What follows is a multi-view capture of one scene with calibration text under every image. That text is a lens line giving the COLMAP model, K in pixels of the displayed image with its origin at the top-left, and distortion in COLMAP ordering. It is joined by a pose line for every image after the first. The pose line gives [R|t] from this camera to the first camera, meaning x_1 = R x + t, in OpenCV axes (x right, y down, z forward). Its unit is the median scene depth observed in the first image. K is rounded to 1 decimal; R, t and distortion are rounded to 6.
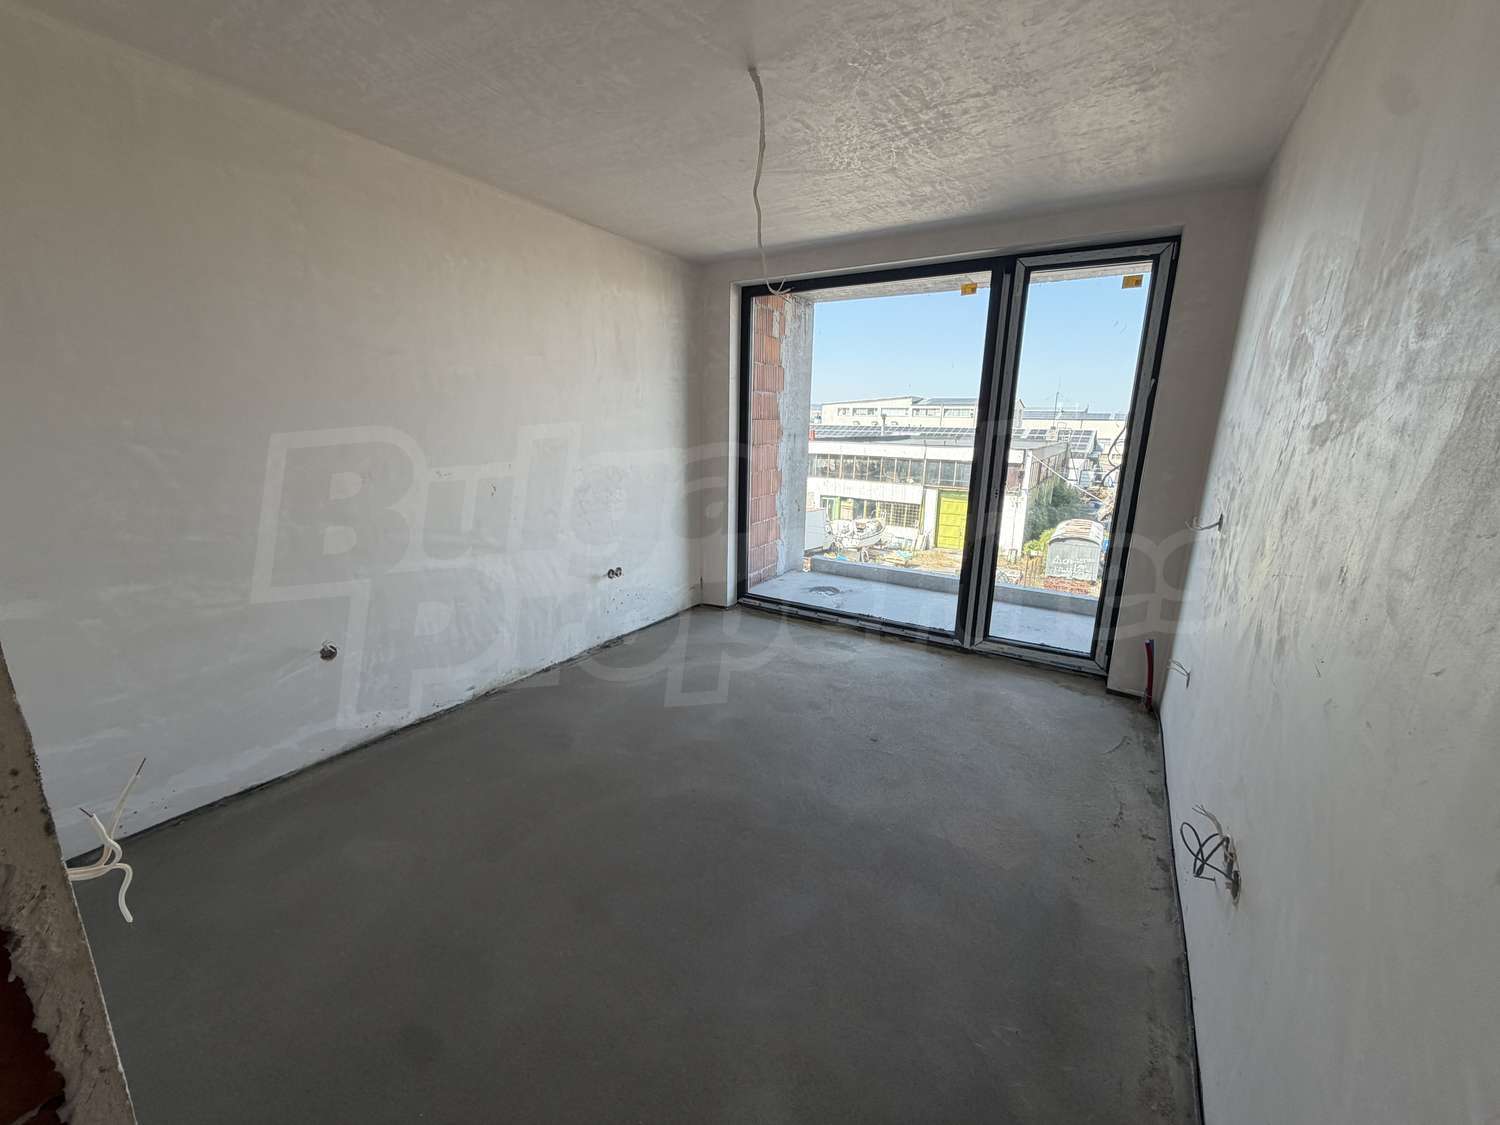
lens RADIAL K [[594.3, 0, 750.0], [0, 594.3, 562.5], [0, 0, 1]] dist [-0.000701, 0.000131]
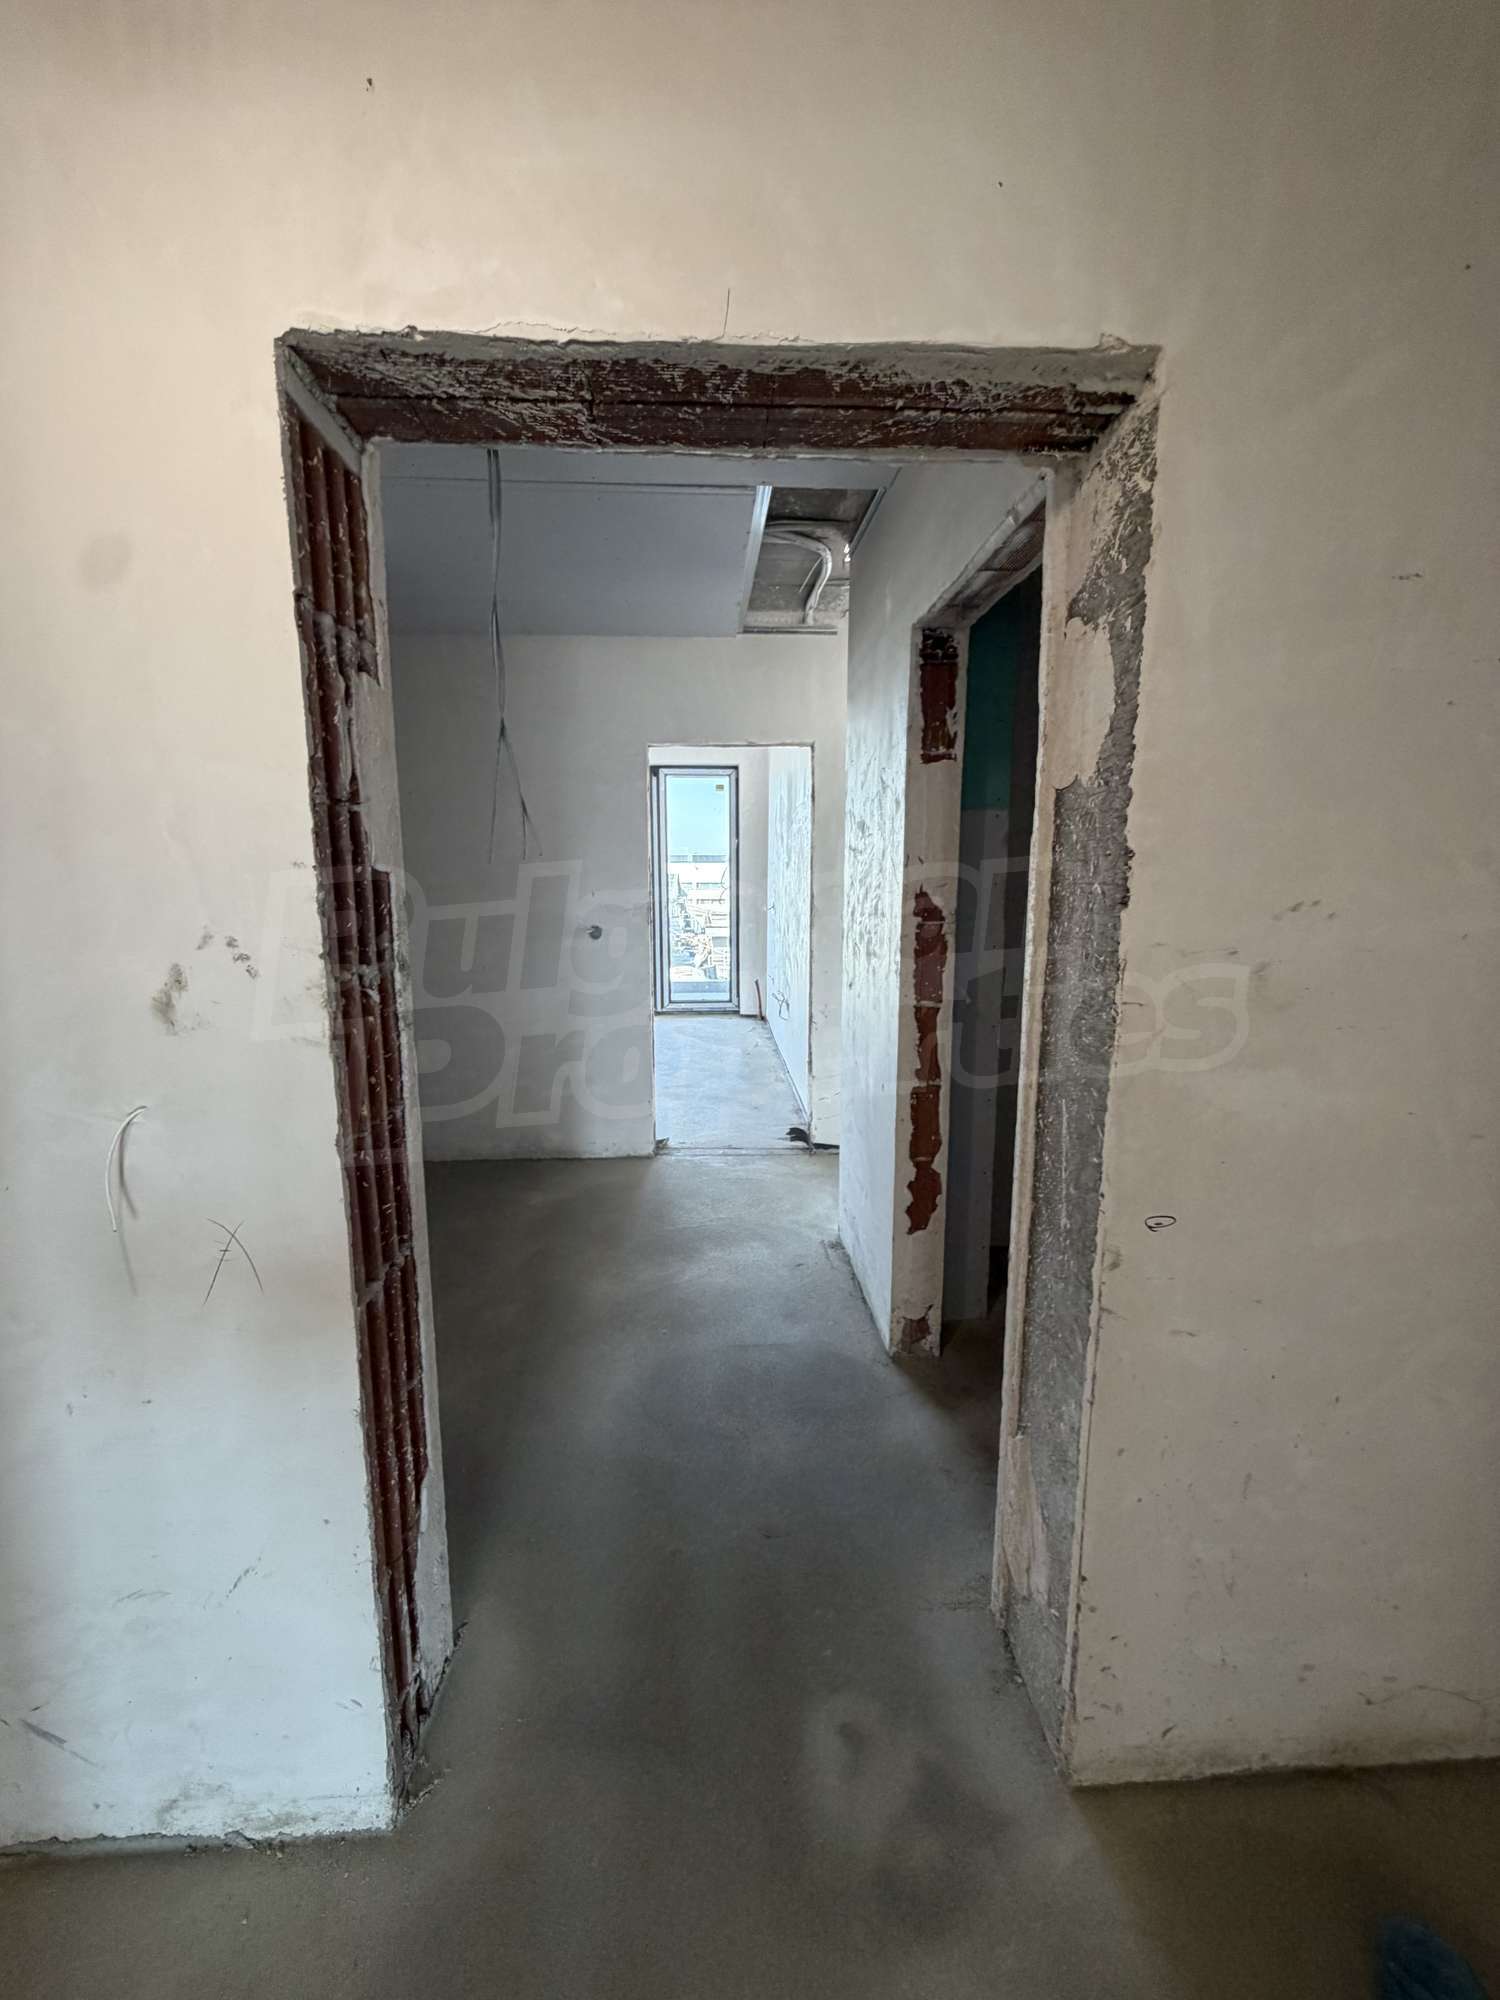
lens RADIAL K [[792.4, 0, 750.0], [0, 792.4, 1000.0], [0, 0, 1]] dist [-0.000701, 0.000131]
pose [[0.819015, -0.111391, 0.562855, -0.647353], [0.148528, 0.988697, -0.020457, 0.213522], [-0.554214, 0.100354, 0.826302, -0.893510]]
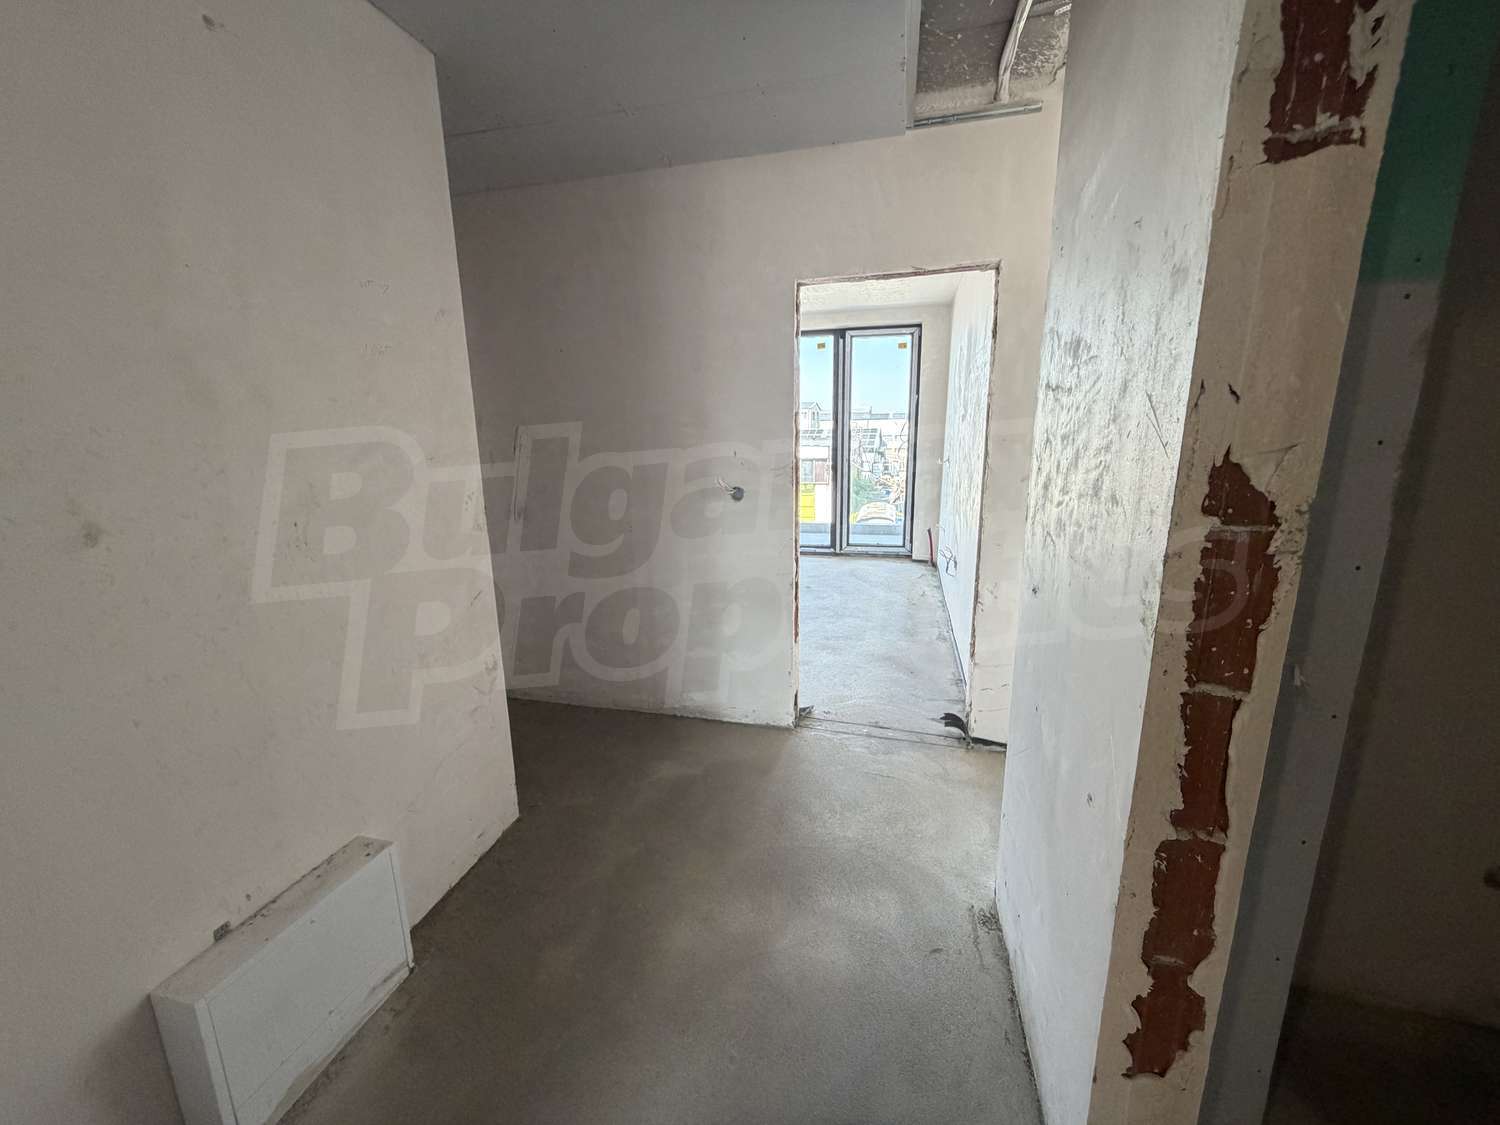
lens RADIAL K [[594.3, 0, 750.0], [0, 594.3, 562.5], [0, 0, 1]] dist [-0.000701, 0.000131]
pose [[0.952309, -0.099844, 0.288339, -0.412525], [0.103059, 0.994667, 0.004051, 0.155025], [-0.287205, 0.025858, 0.957520, -0.623051]]
